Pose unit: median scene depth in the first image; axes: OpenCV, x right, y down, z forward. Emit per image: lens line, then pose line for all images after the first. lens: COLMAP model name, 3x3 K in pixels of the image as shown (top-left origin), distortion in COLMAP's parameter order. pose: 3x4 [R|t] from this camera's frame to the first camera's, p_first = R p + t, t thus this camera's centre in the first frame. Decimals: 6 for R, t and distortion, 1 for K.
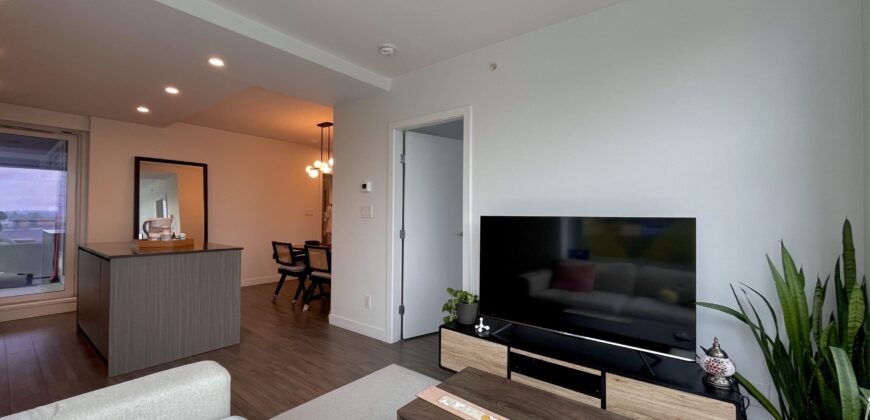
lens RADIAL K [[349.5, 0, 435.0], [0, 349.5, 210.0], [0, 0, 1]] dist [-0.000694, -0.000881]
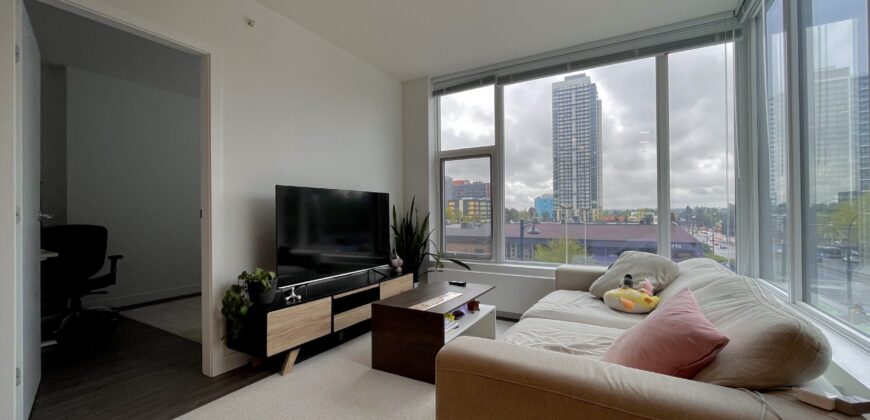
lens RADIAL K [[349.5, 0, 435.0], [0, 349.5, 210.0], [0, 0, 1]] dist [-0.000694, -0.000881]
pose [[-0.144947, 0.001056, 0.989439, -0.924721], [-0.005106, 0.999985, -0.001815, 0.090134], [-0.989426, -0.005315, -0.144940, 0.754131]]
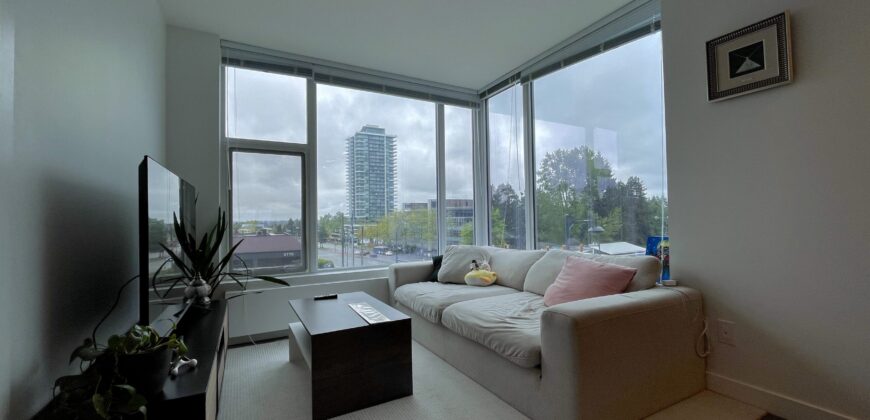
lens RADIAL K [[349.5, 0, 435.0], [0, 349.5, 210.0], [0, 0, 1]] dist [-0.000694, -0.000881]
pose [[-0.919409, 0.019842, 0.392801, -0.450706], [0.006045, 0.999322, -0.036329, 0.119344], [-0.393256, -0.031027, -0.918905, 1.365063]]
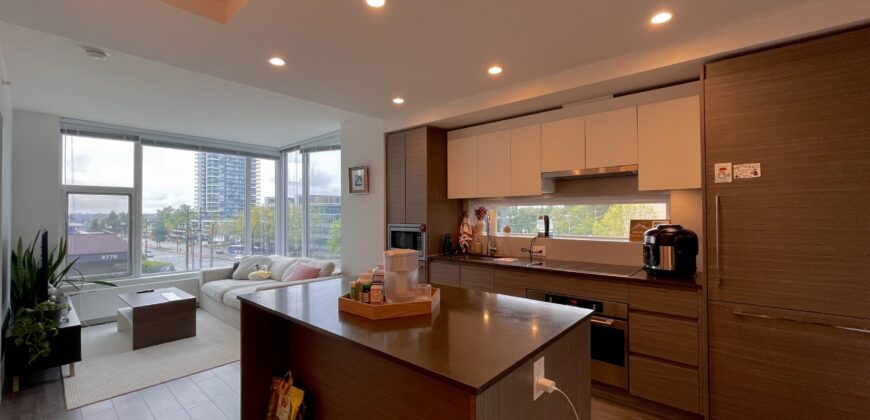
lens RADIAL K [[349.5, 0, 435.0], [0, 349.5, 210.0], [0, 0, 1]] dist [-0.000694, -0.000881]
pose [[-0.998768, -0.002152, 0.049571, -1.282080], [-0.003374, 0.999692, -0.024591, -0.030736], [-0.049503, -0.024727, -0.998468, 2.222143]]
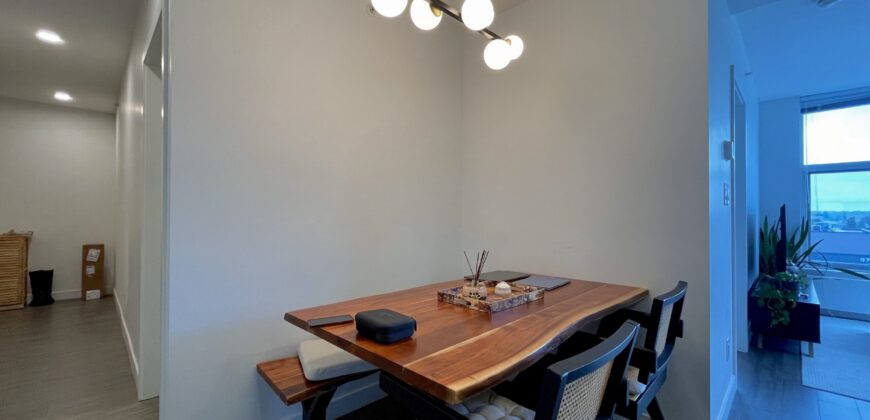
lens RADIAL K [[349.5, 0, 435.0], [0, 349.5, 210.0], [0, 0, 1]] dist [-0.000694, -0.000881]
pose [[0.125589, 0.001716, 0.992081, -1.263537], [-0.012893, 0.999917, -0.000098, 0.054557], [-0.991999, -0.012779, 0.125601, 2.154780]]
